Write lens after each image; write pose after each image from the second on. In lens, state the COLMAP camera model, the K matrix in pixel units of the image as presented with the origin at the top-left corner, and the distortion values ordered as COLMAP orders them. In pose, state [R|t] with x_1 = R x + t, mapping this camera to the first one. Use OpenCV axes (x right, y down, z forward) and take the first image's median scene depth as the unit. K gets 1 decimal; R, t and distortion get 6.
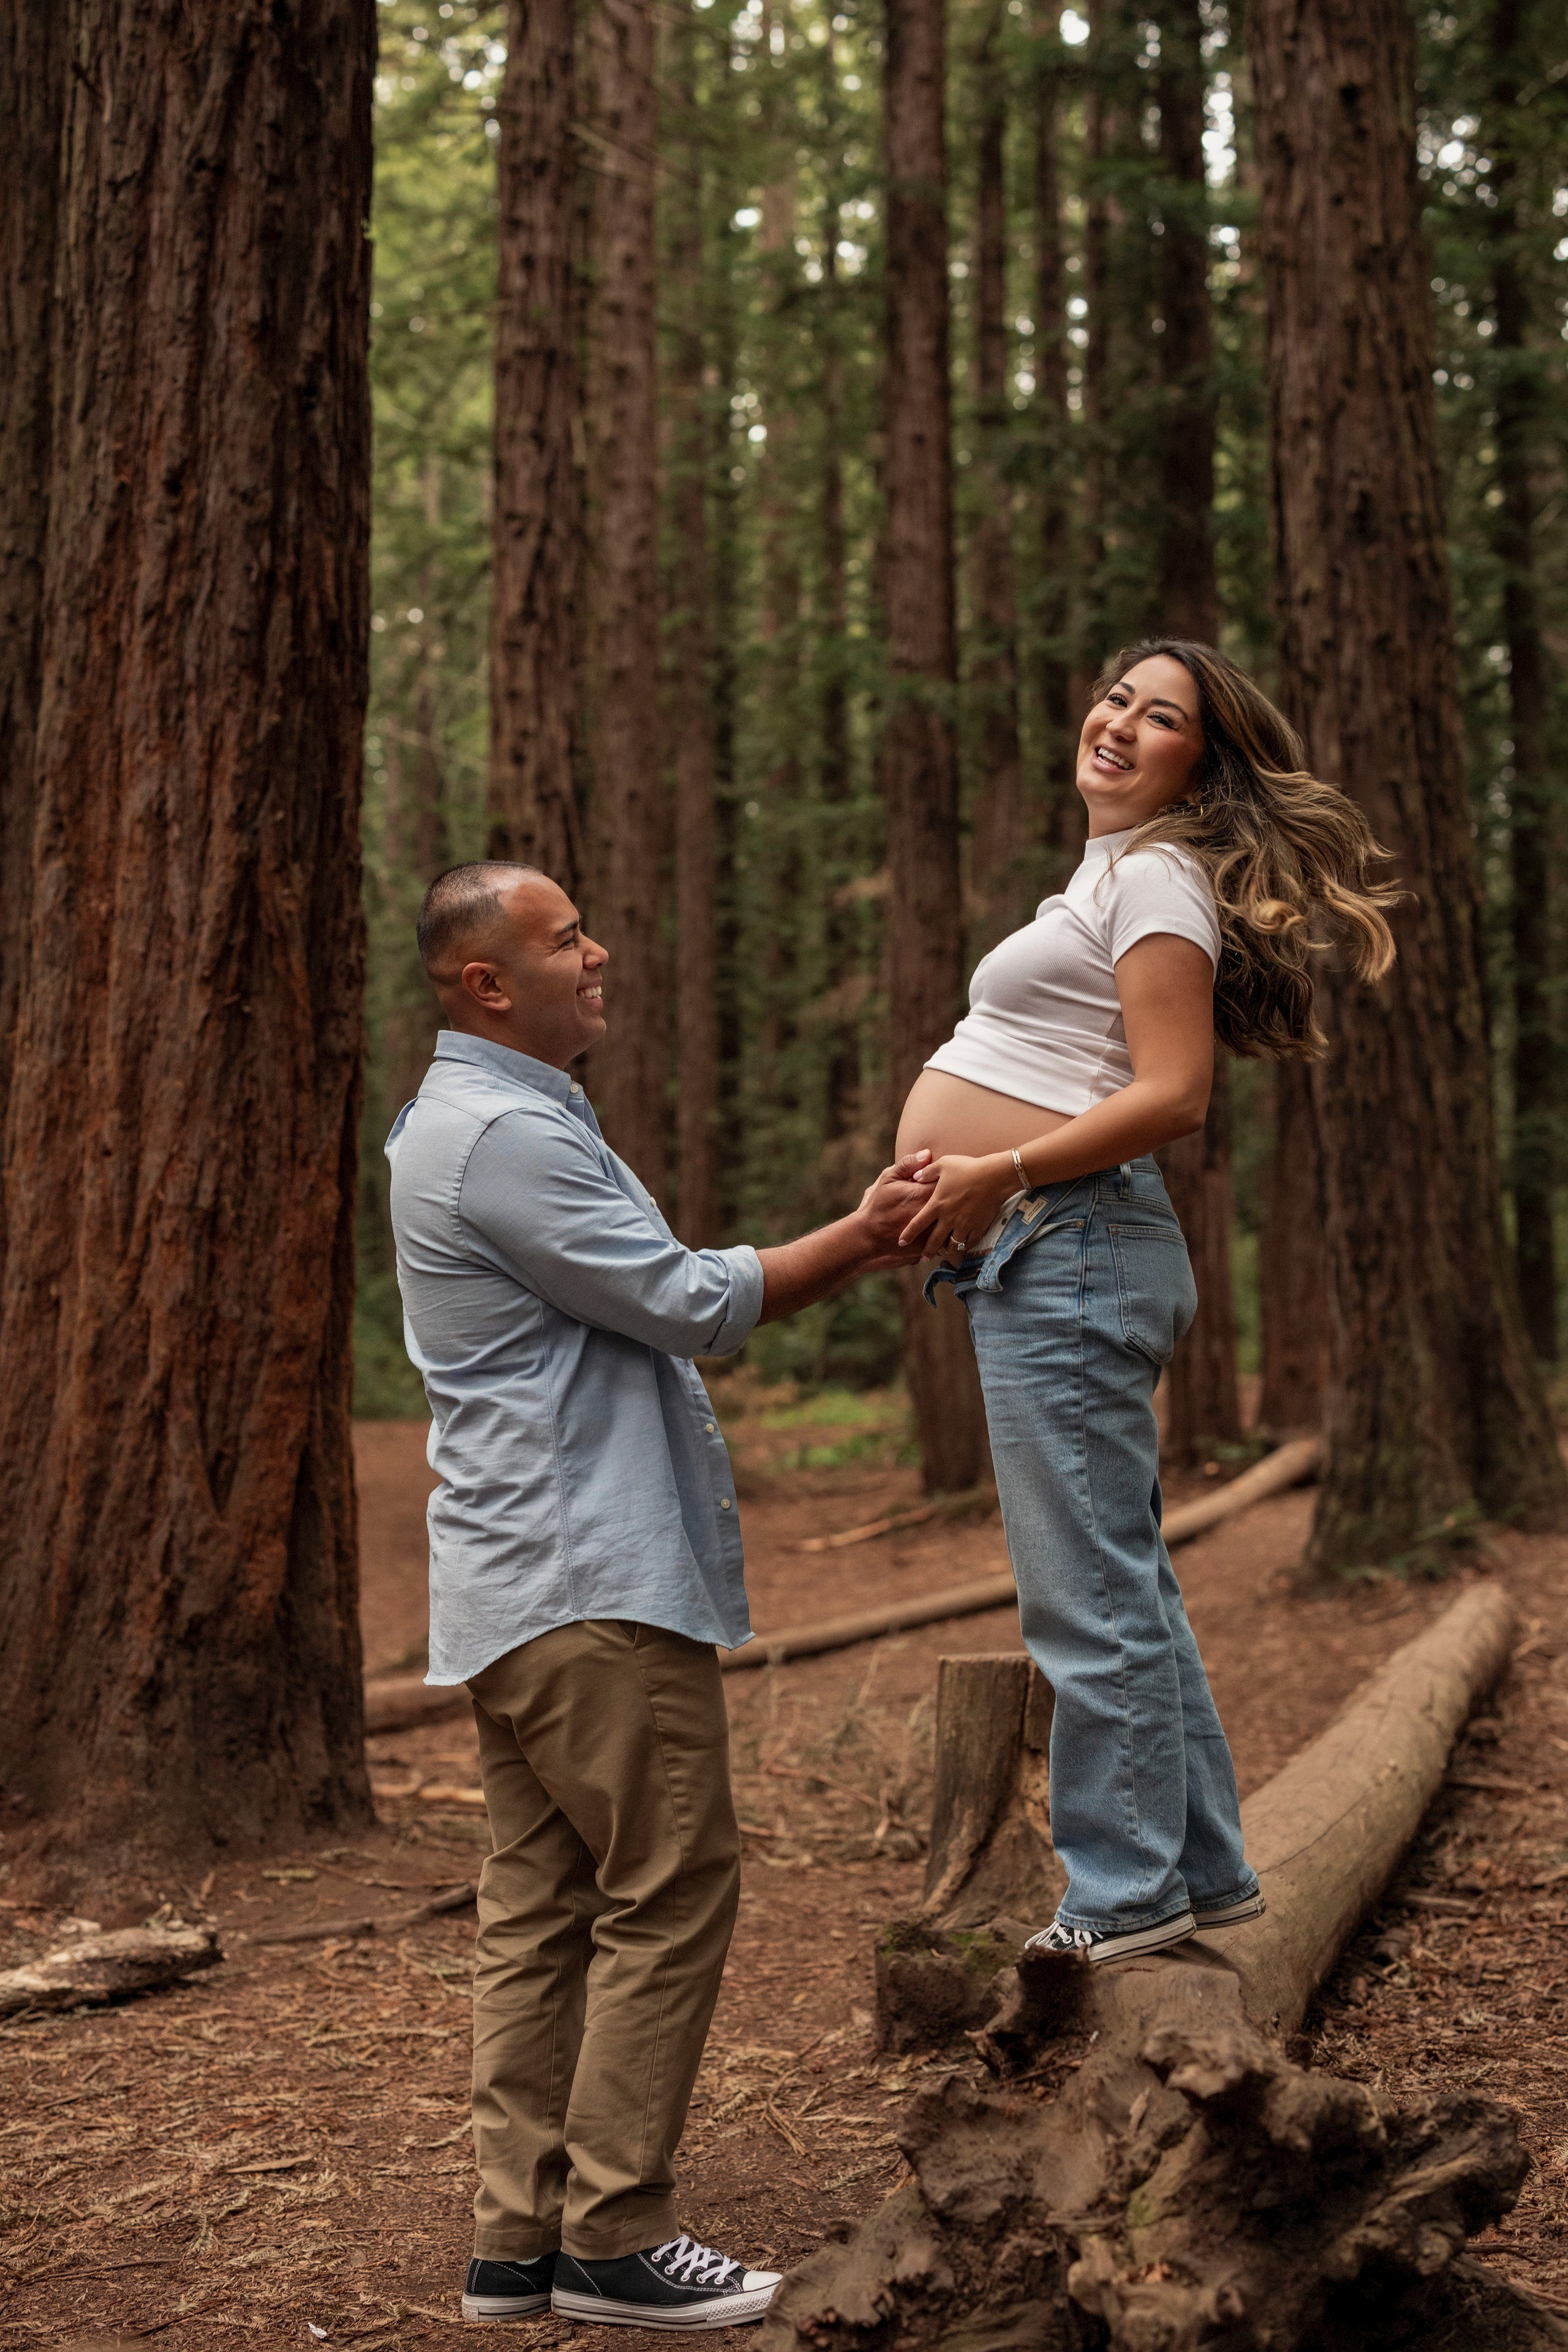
lens RADIAL K [[3383.2, 0, 784.0], [0, 3383.2, 1176.0], [0, 0, 1]] dist [-0.138011, 0.526947]
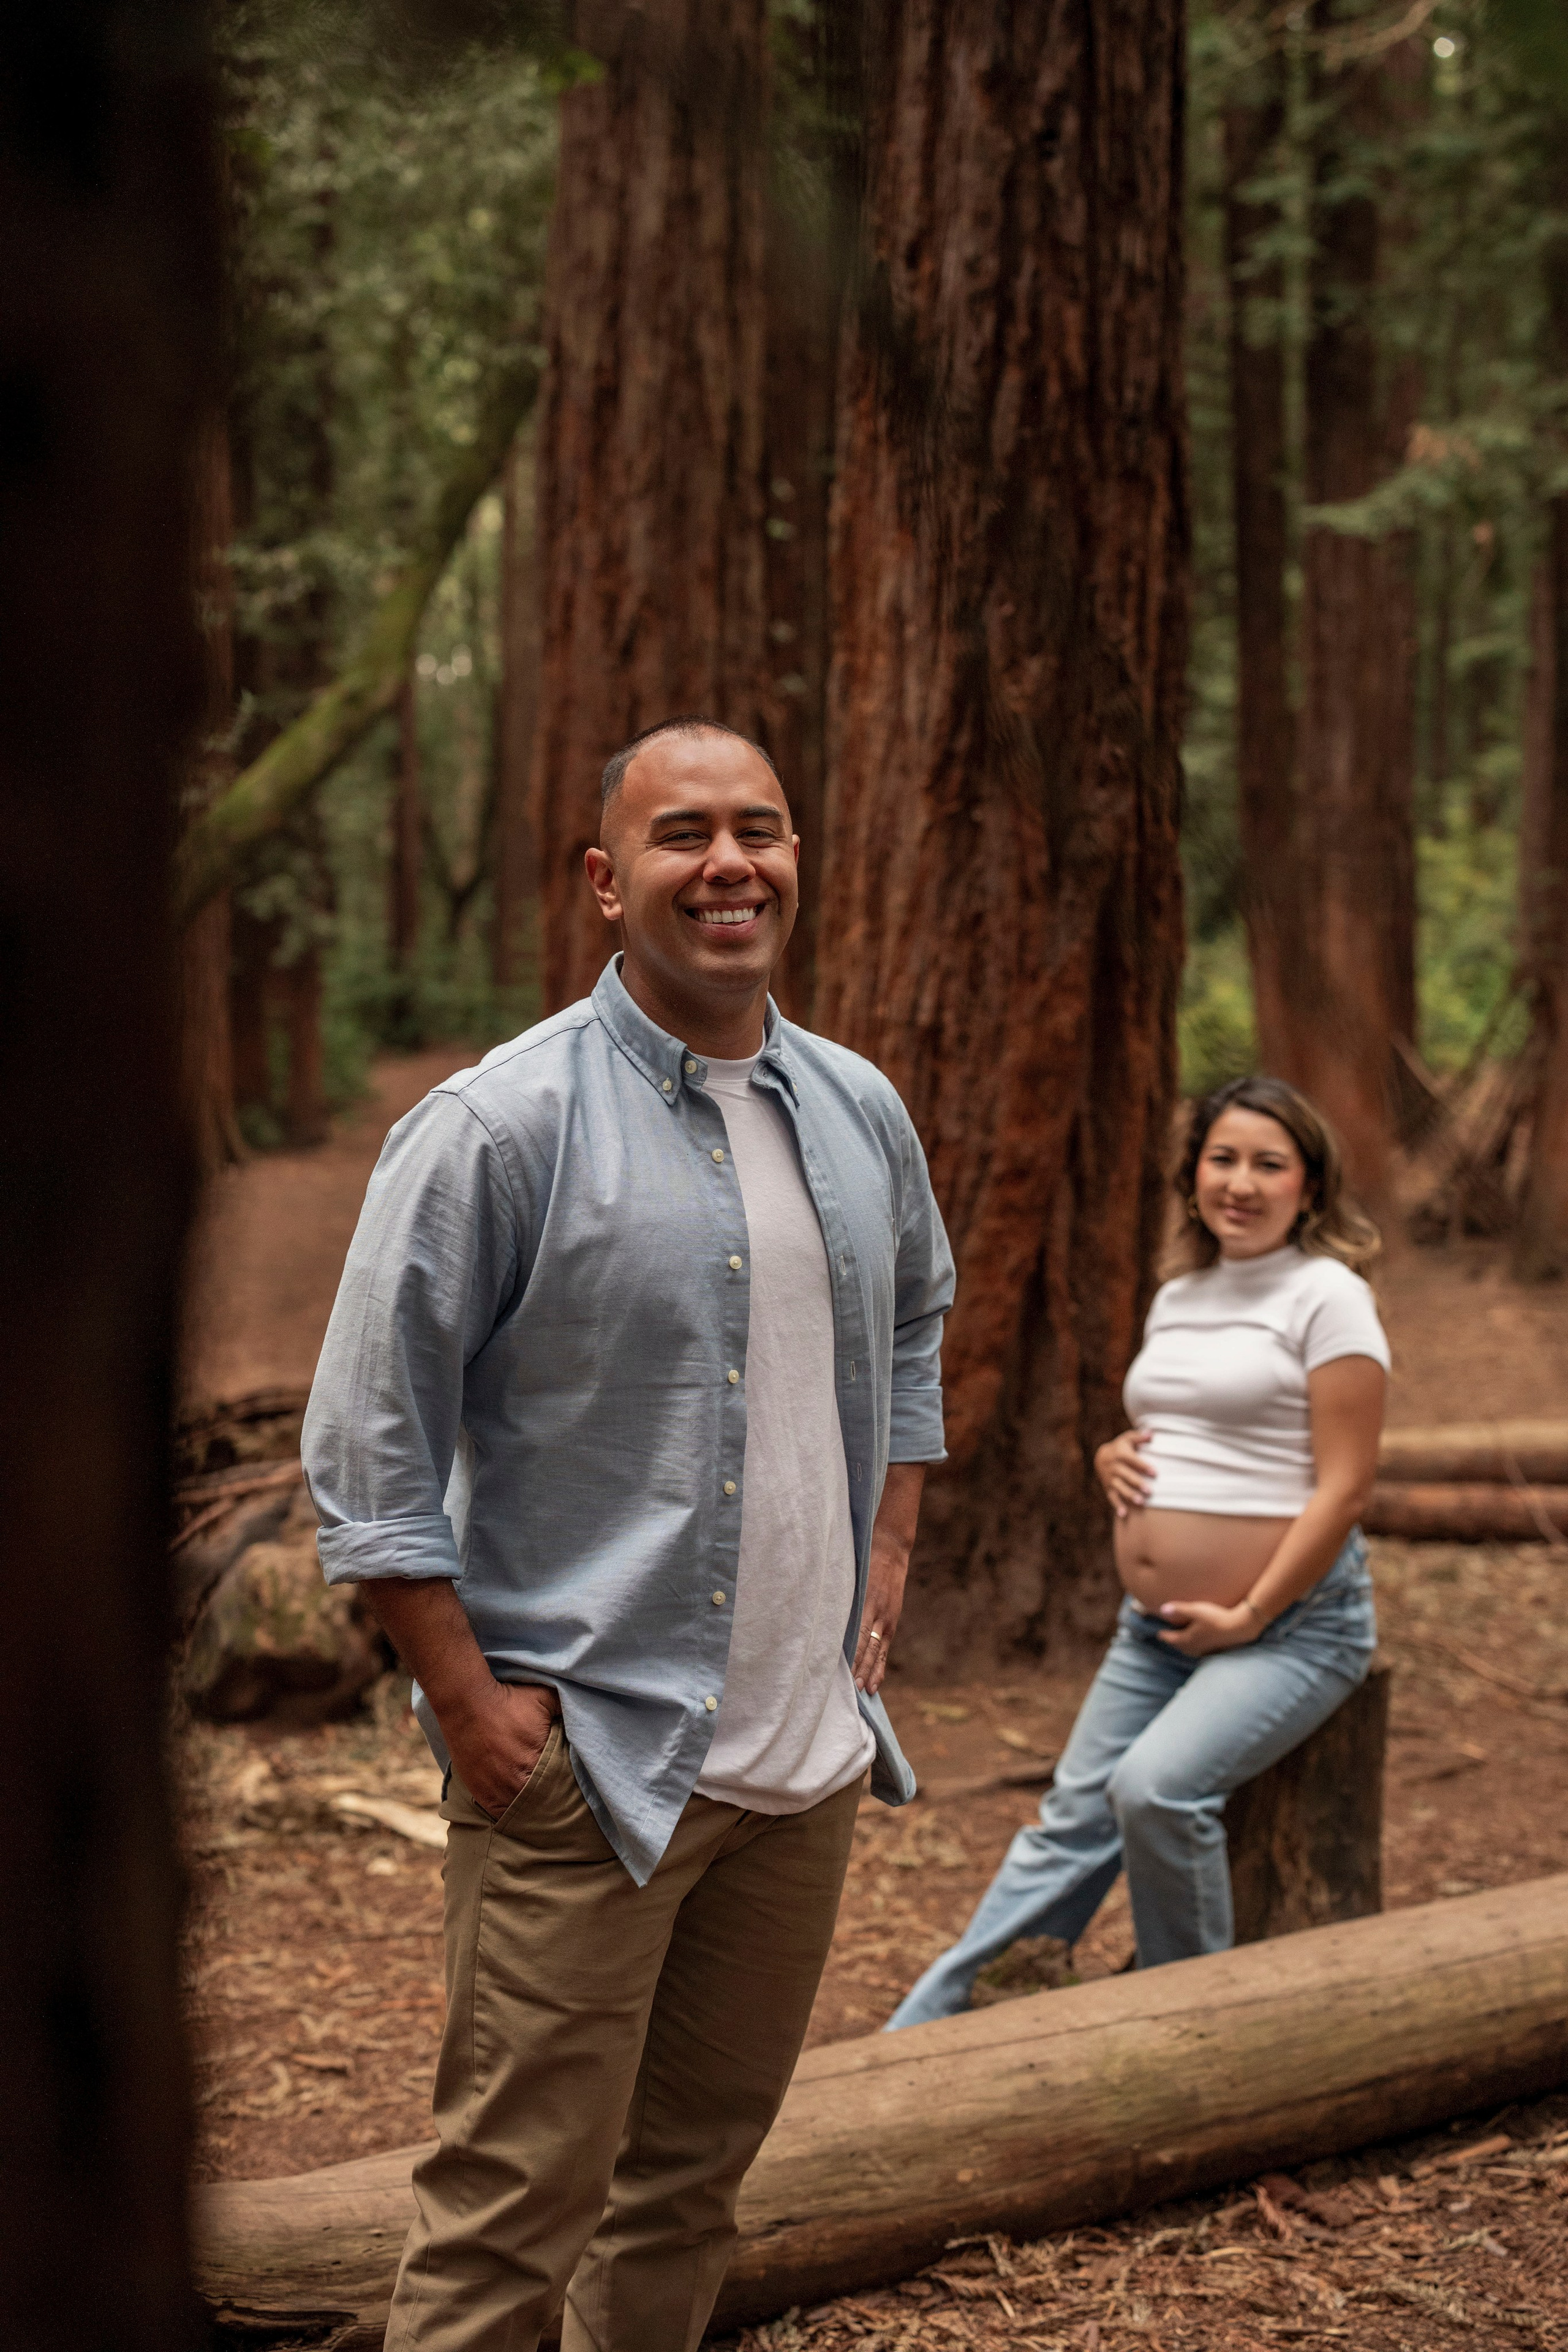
lens RADIAL K [[3383.2, 0, 784.0], [0, 3383.2, 1176.0], [0, 0, 1]] dist [-0.138011, 0.526947]
pose [[0.763925, 0.082997, -0.639946, 0.420379], [0.018657, 0.988439, 0.150466, -0.093850], [0.645036, -0.126884, 0.753545, 0.231233]]
